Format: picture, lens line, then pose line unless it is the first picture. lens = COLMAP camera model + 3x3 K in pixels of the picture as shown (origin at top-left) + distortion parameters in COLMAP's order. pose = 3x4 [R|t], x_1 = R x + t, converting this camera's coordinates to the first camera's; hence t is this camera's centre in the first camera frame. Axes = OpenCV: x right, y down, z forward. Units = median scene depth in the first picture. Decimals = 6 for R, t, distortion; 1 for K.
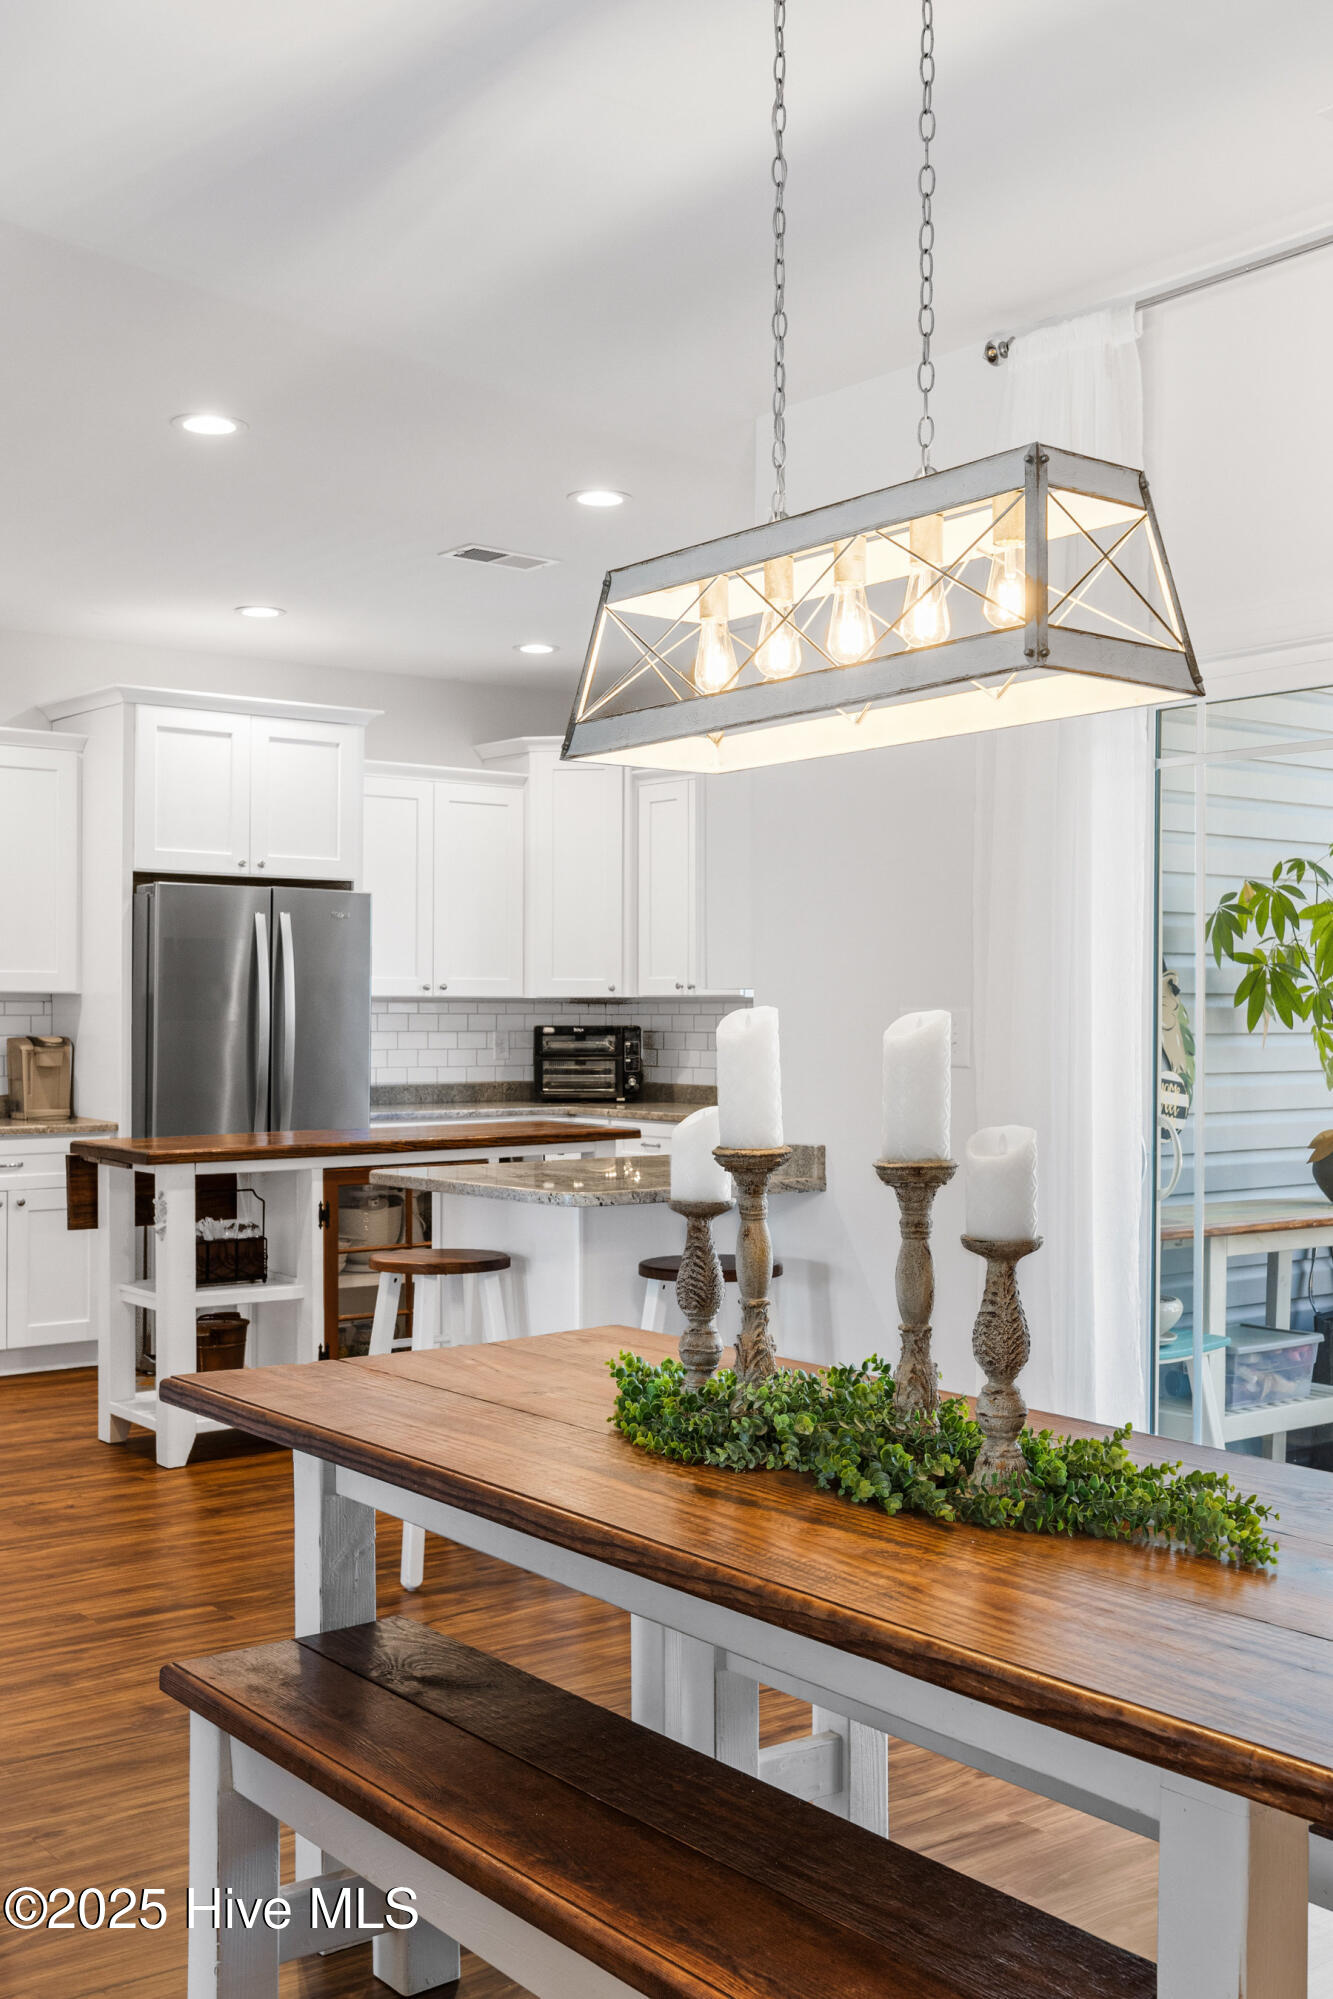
lens RADIAL K [[2068.6, 0, 664.2], [0, 2068.6, 1023.6], [0, 0, 1]] dist [-0.007594, 0.000000]
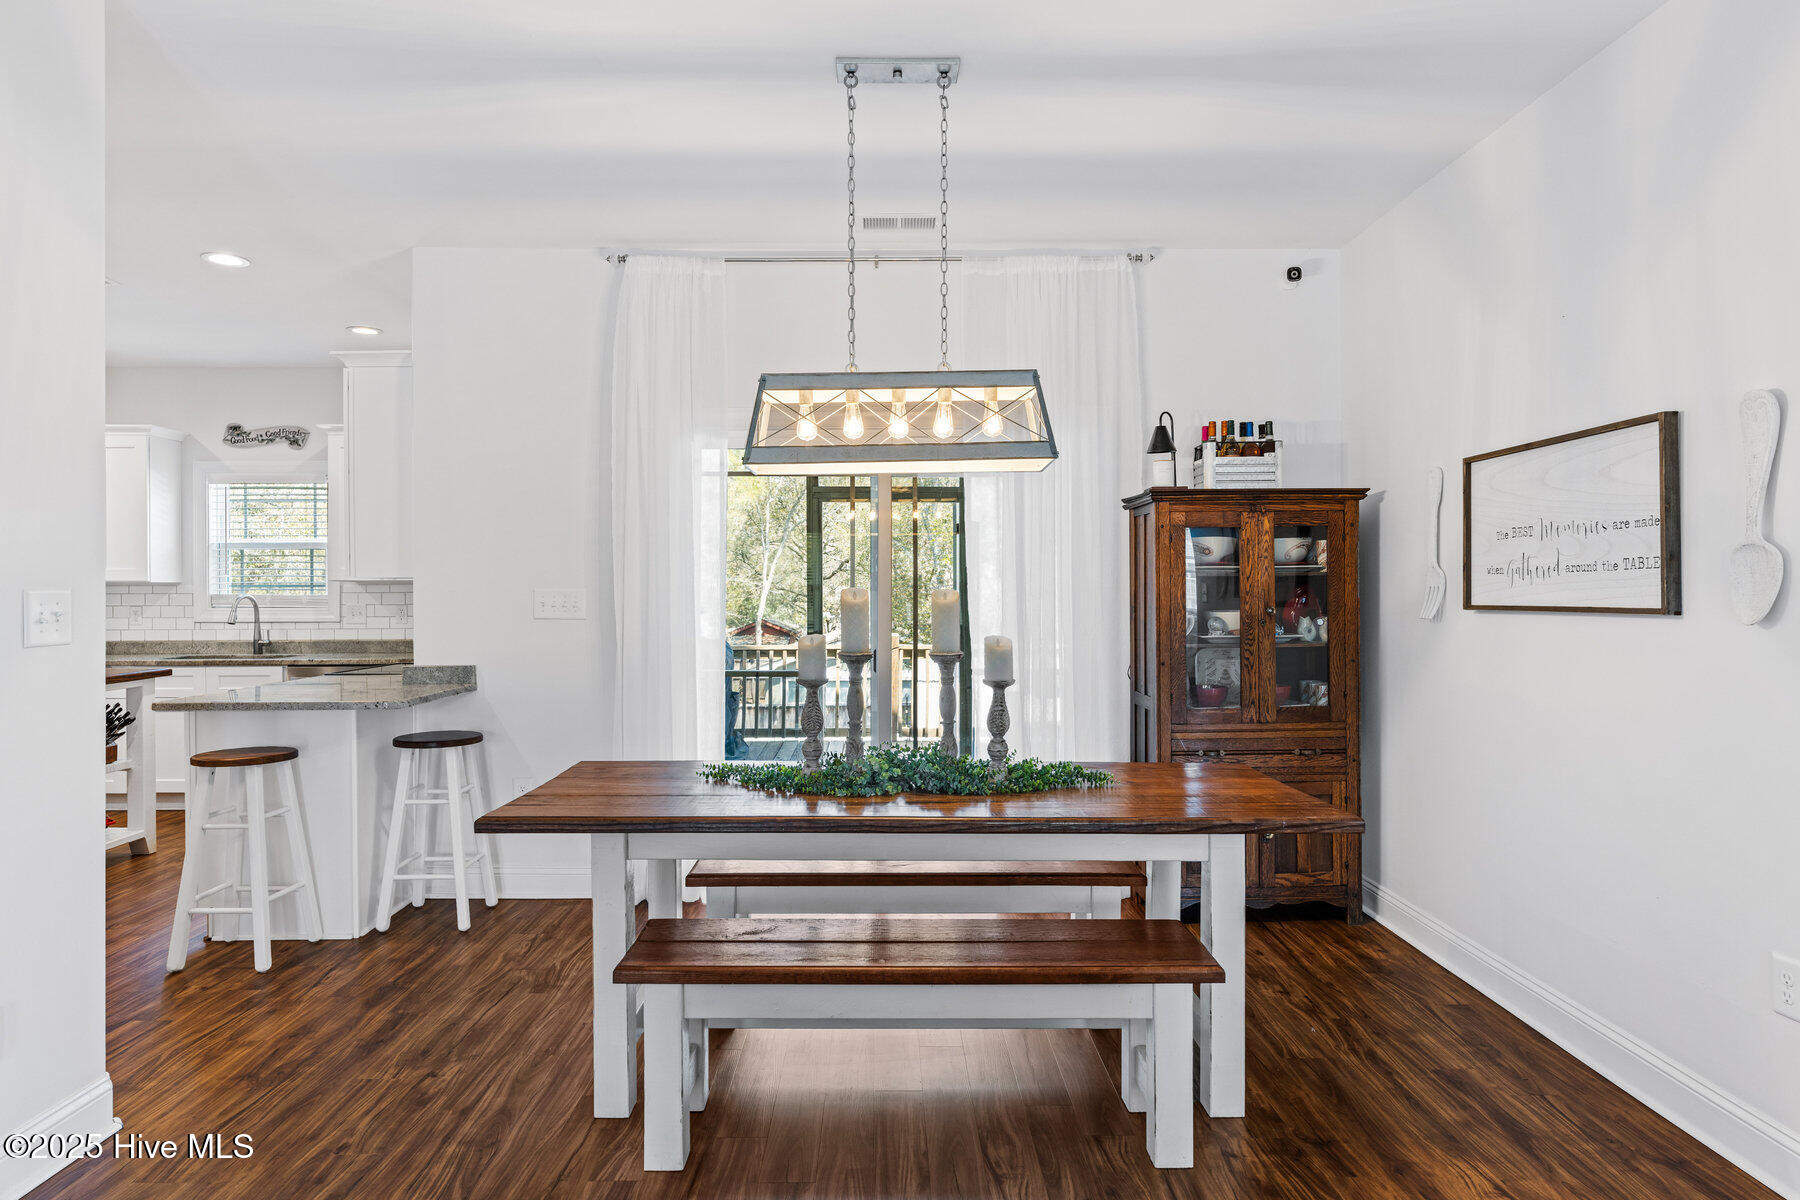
lens RADIAL K [[1066.3, 0, 889.6], [0, 1066.3, 600.4], [0, 0, 1]] dist [0.006249, -0.006054]
pose [[0.610608, -0.010352, 0.791866, -0.372871], [0.007547, 0.999945, 0.007253, -0.001460], [-0.791897, 0.001547, 0.610652, 0.125130]]
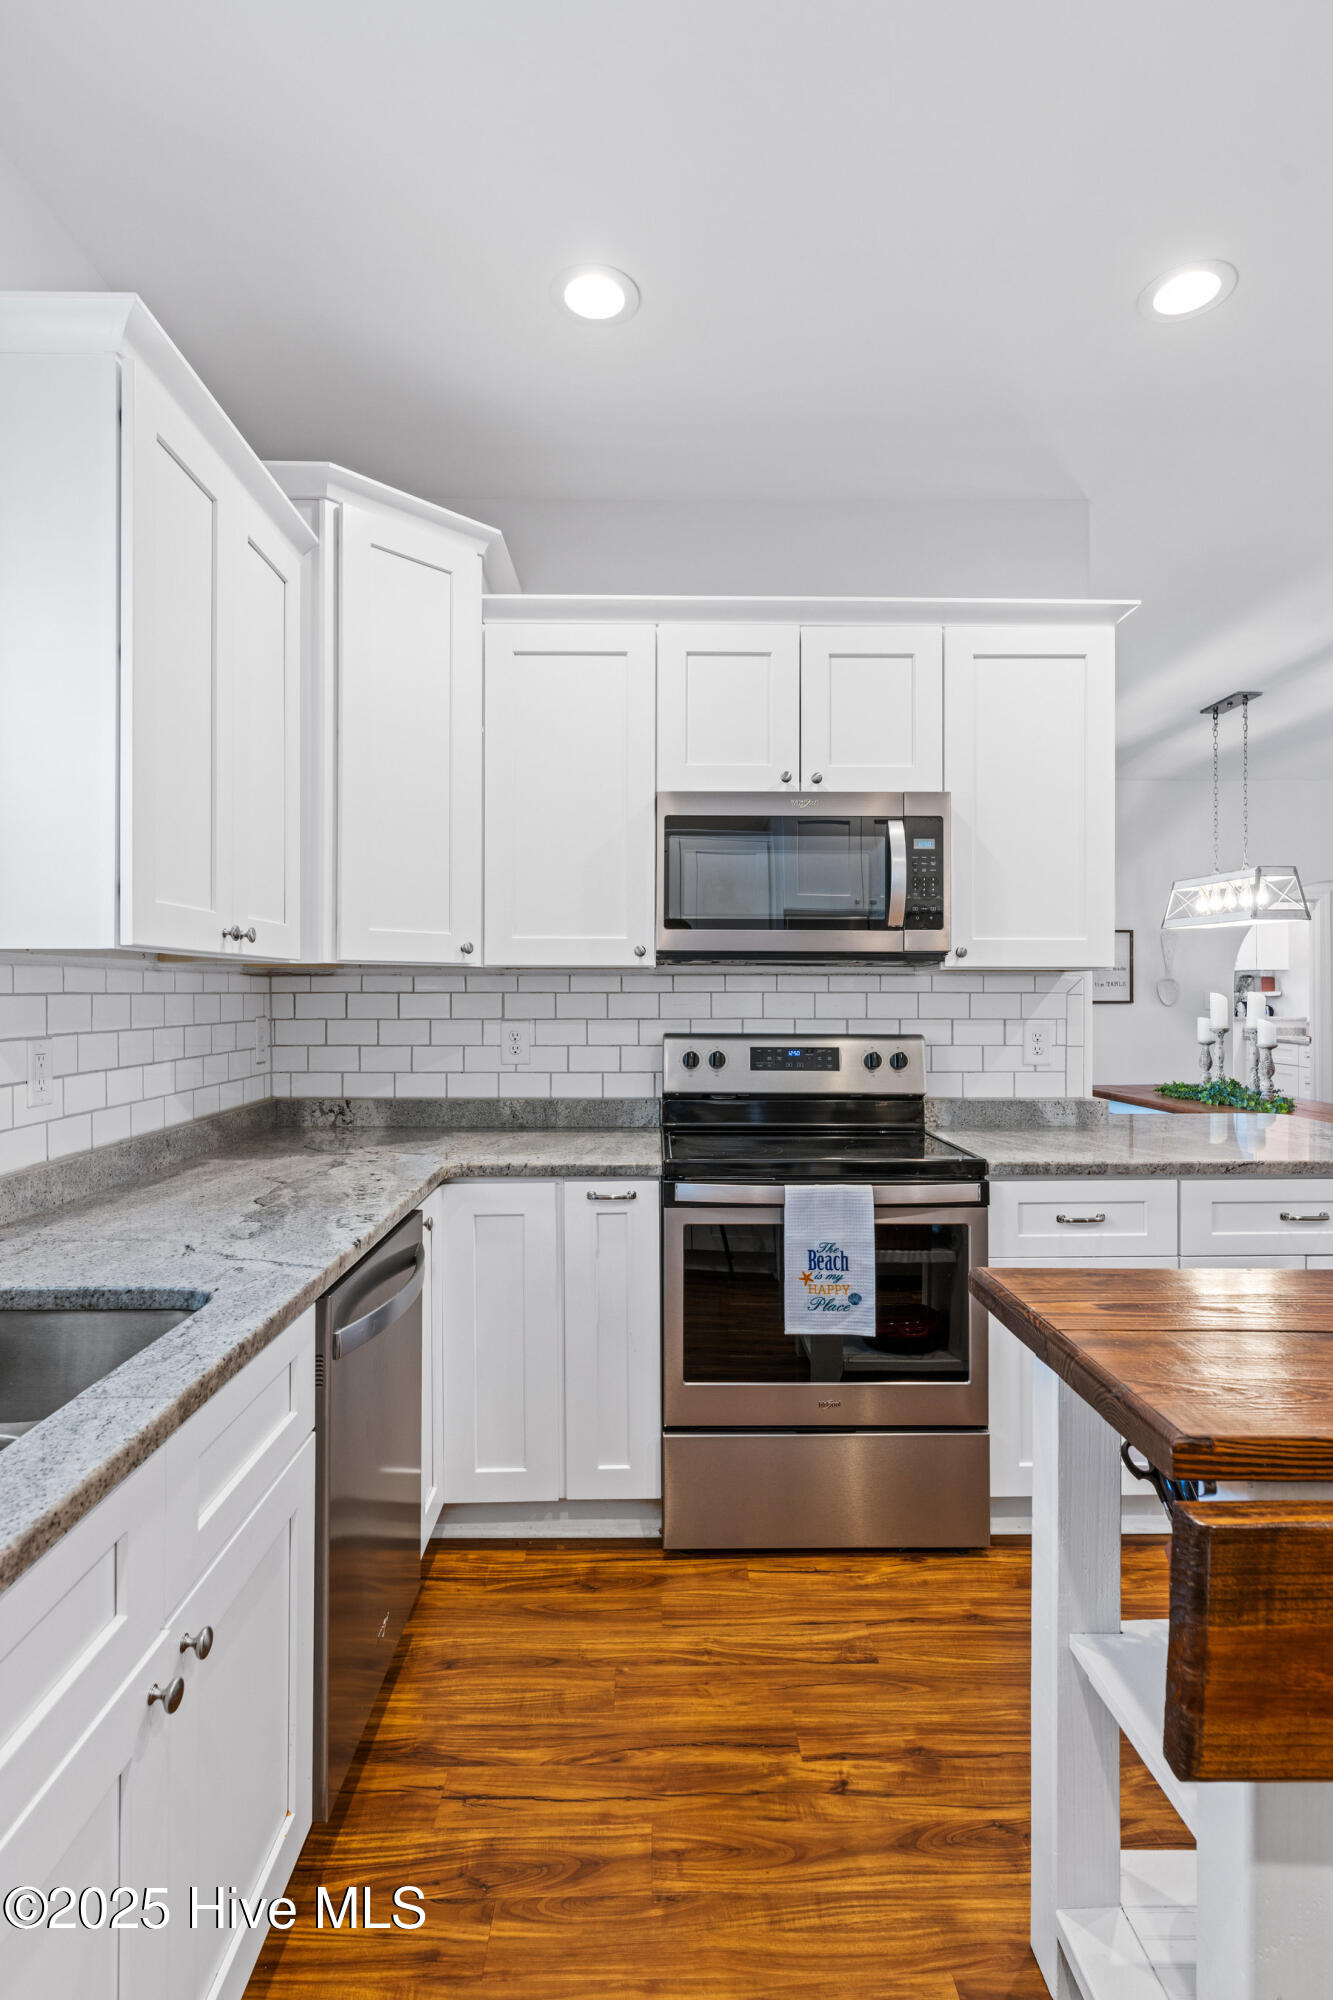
lens RADIAL K [[1032.7, 0, 671.4], [0, 1032.7, 995.4], [0, 0, 1]] dist [0.000170, 0.001025]
pose [[-0.802467, -0.002451, 0.596692, -0.090807], [0.001033, 0.999984, 0.005498, -0.006139], [-0.596696, 0.005029, -0.802452, 1.512988]]
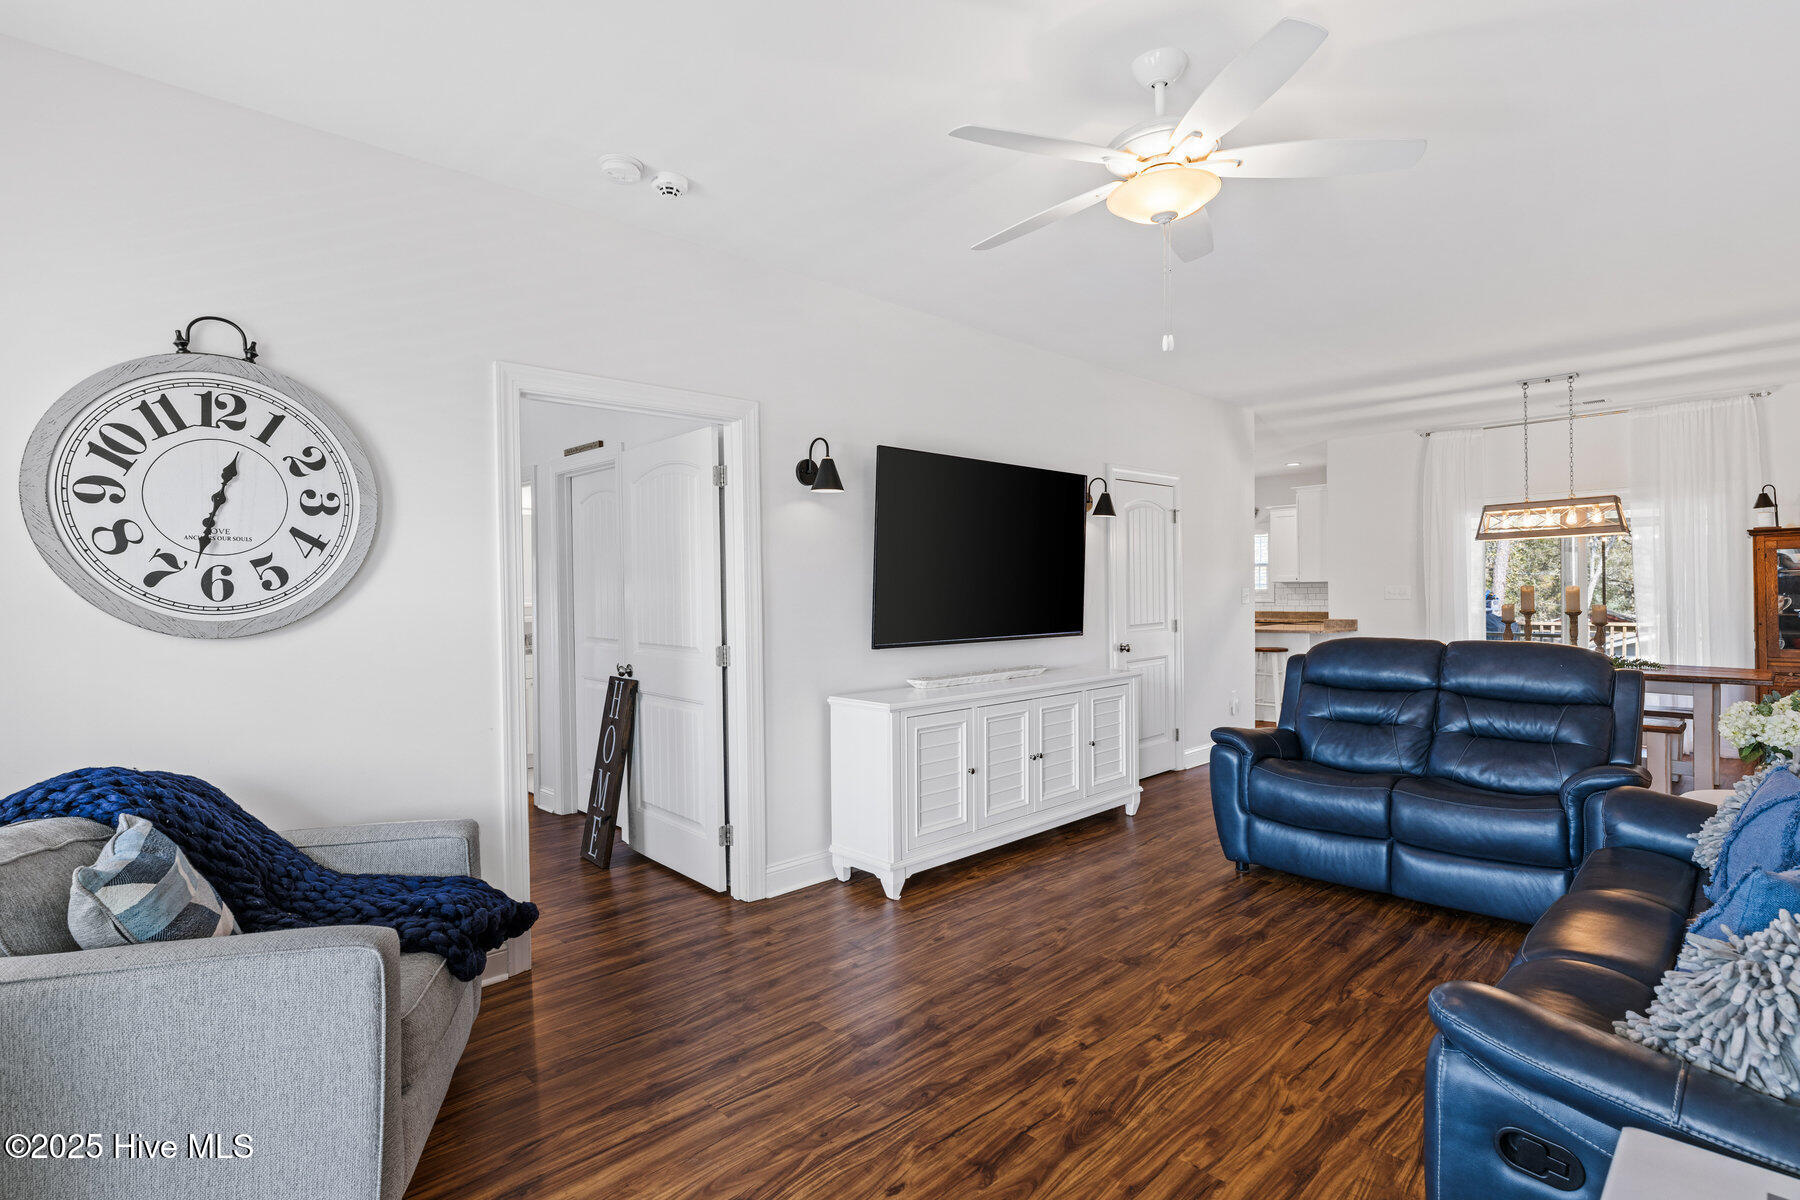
lens RADIAL K [[920.8, 0, 890.8], [0, 920.8, 574.7], [0, 0, 1]] dist [0.006276, 0.000848]
pose [[0.992293, -0.013004, 0.123227, -0.911089], [0.015613, 0.999673, -0.020228, -0.007163], [-0.122924, 0.021996, 0.992172, -0.600813]]
